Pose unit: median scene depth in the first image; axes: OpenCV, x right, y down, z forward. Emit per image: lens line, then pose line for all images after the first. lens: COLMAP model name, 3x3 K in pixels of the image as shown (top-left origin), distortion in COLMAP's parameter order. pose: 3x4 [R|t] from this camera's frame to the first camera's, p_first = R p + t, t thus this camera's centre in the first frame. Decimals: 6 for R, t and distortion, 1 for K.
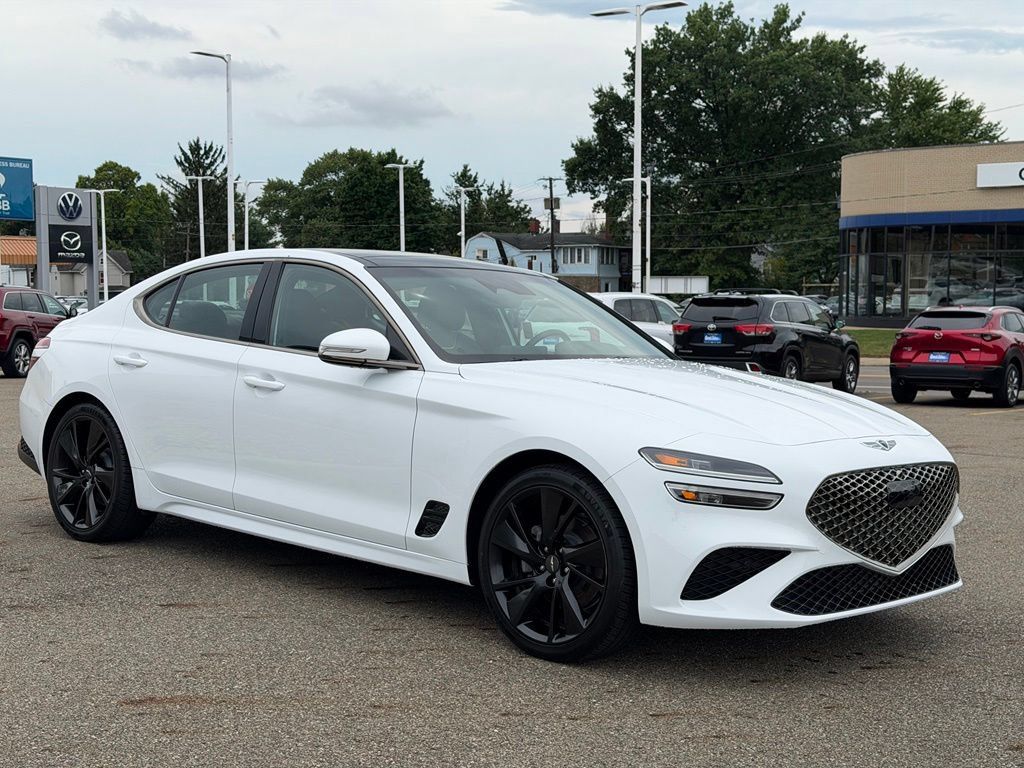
lens RADIAL K [[1464.7, 0, 512.0], [0, 1464.7, 384.0], [0, 0, 1]] dist [0.169536, -0.412379]
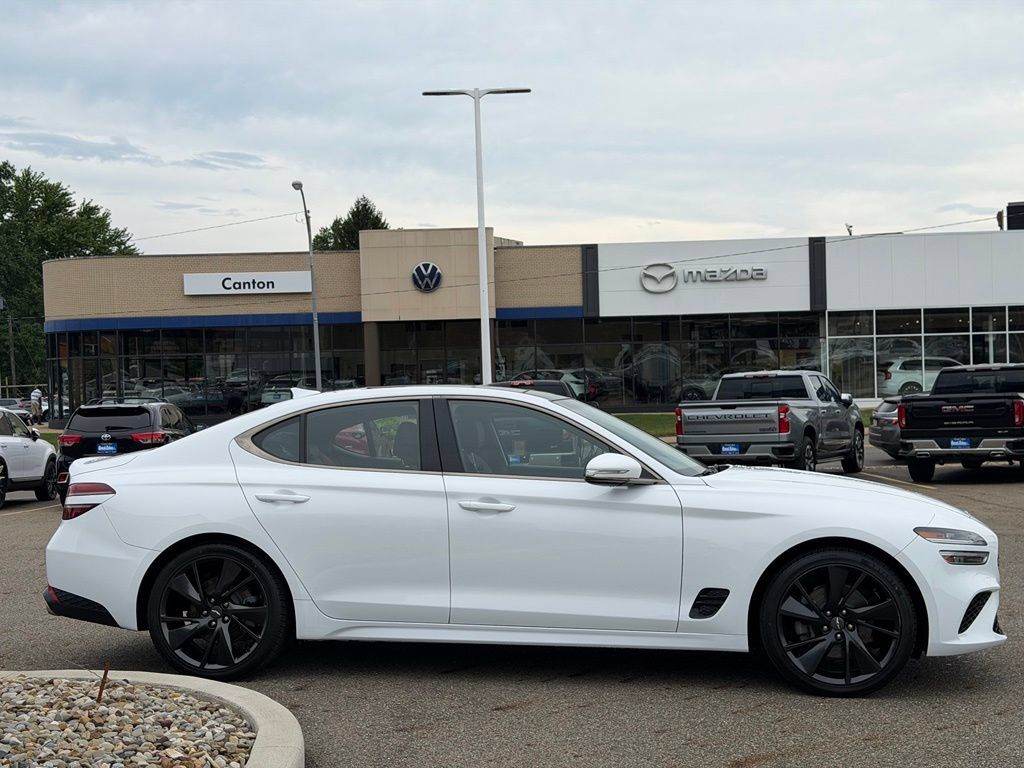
lens RADIAL K [[1464.7, 0, 512.0], [0, 1464.7, 384.0], [0, 0, 1]] dist [0.169536, -0.412379]
pose [[0.808978, -0.027144, 0.587213, -0.722180], [0.065203, 0.996913, -0.043745, -0.038944], [-0.584212, 0.073677, 0.808250, 0.056749]]
